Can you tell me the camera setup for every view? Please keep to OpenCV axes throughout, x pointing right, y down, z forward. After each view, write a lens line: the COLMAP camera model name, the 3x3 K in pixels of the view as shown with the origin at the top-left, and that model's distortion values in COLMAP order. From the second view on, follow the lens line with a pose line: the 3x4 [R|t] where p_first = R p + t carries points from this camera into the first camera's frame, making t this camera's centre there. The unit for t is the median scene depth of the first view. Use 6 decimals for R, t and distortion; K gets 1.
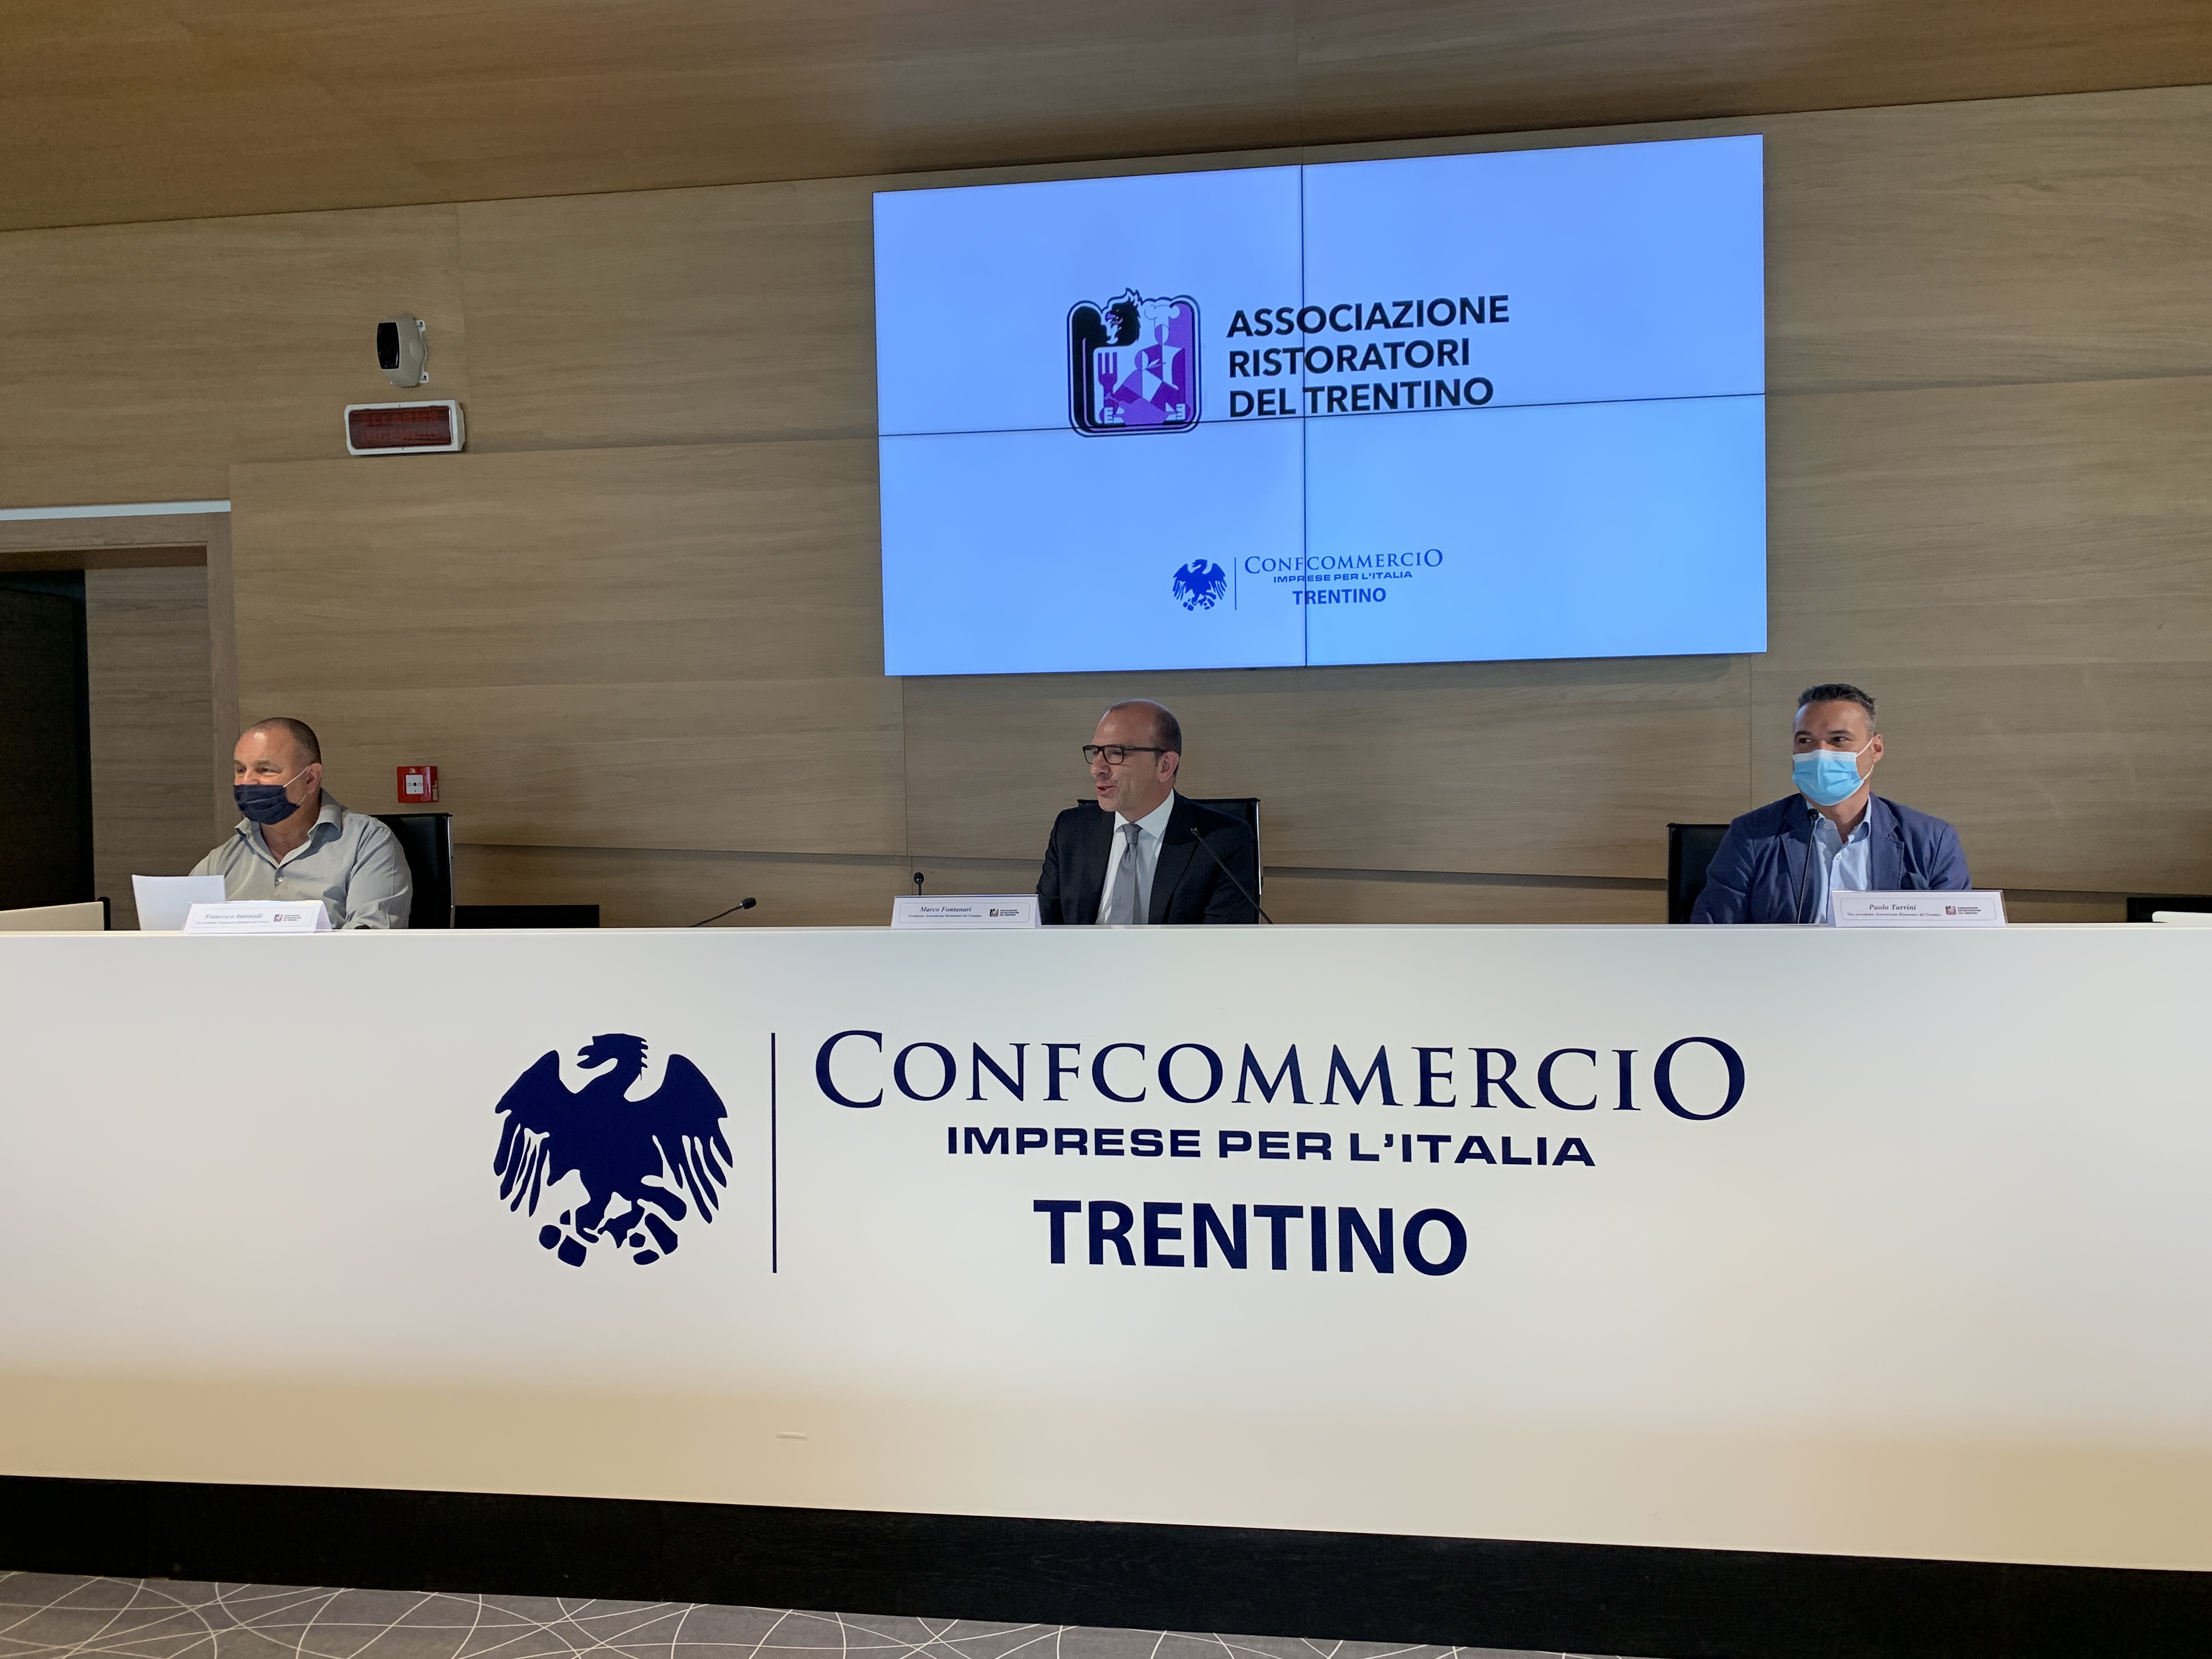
lens RADIAL K [[1646.2, 0, 1112.8], [0, 1646.2, 812.7], [0, 0, 1]] dist [0.080816, -0.087634]
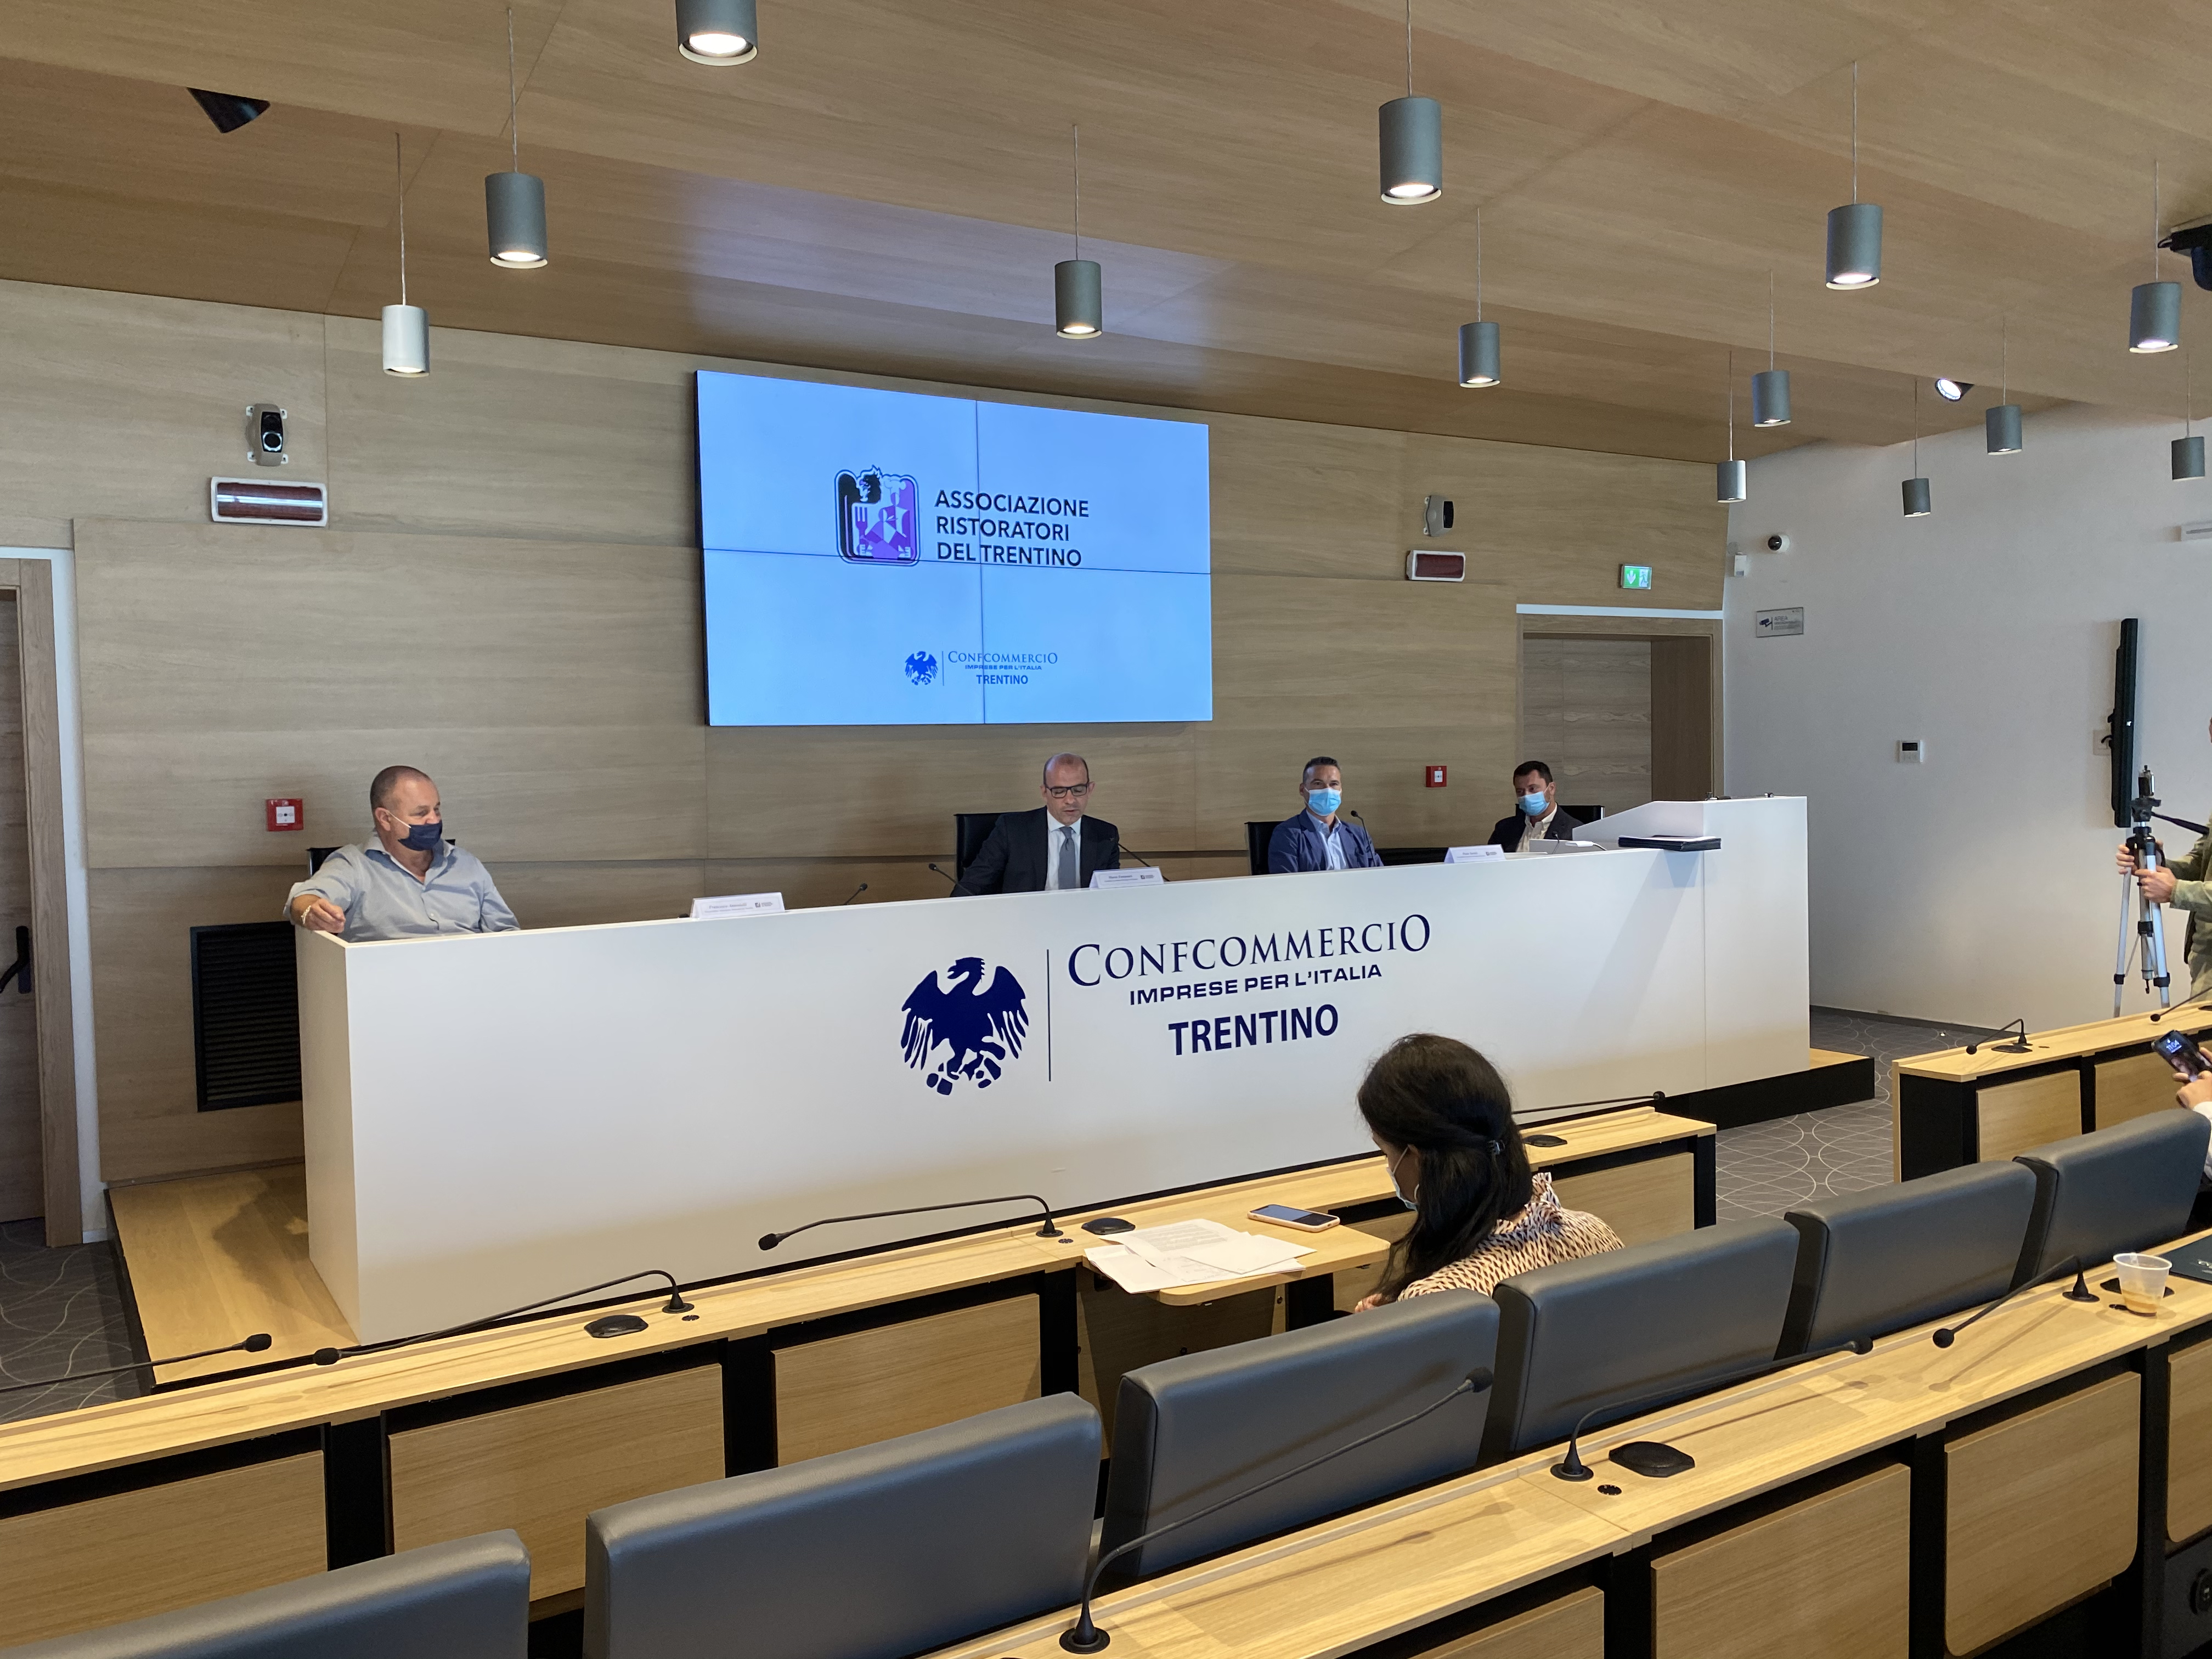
lens RADIAL K [[1654.8, 0, 1091.6], [0, 1654.8, 826.9], [0, 0, 1]] dist [0.040576, -0.049648]
pose [[0.770141, -0.029466, 0.637193, -1.344776], [0.021677, 0.999564, 0.020025, -0.036652], [-0.637506, -0.001610, 0.770444, -0.432973]]
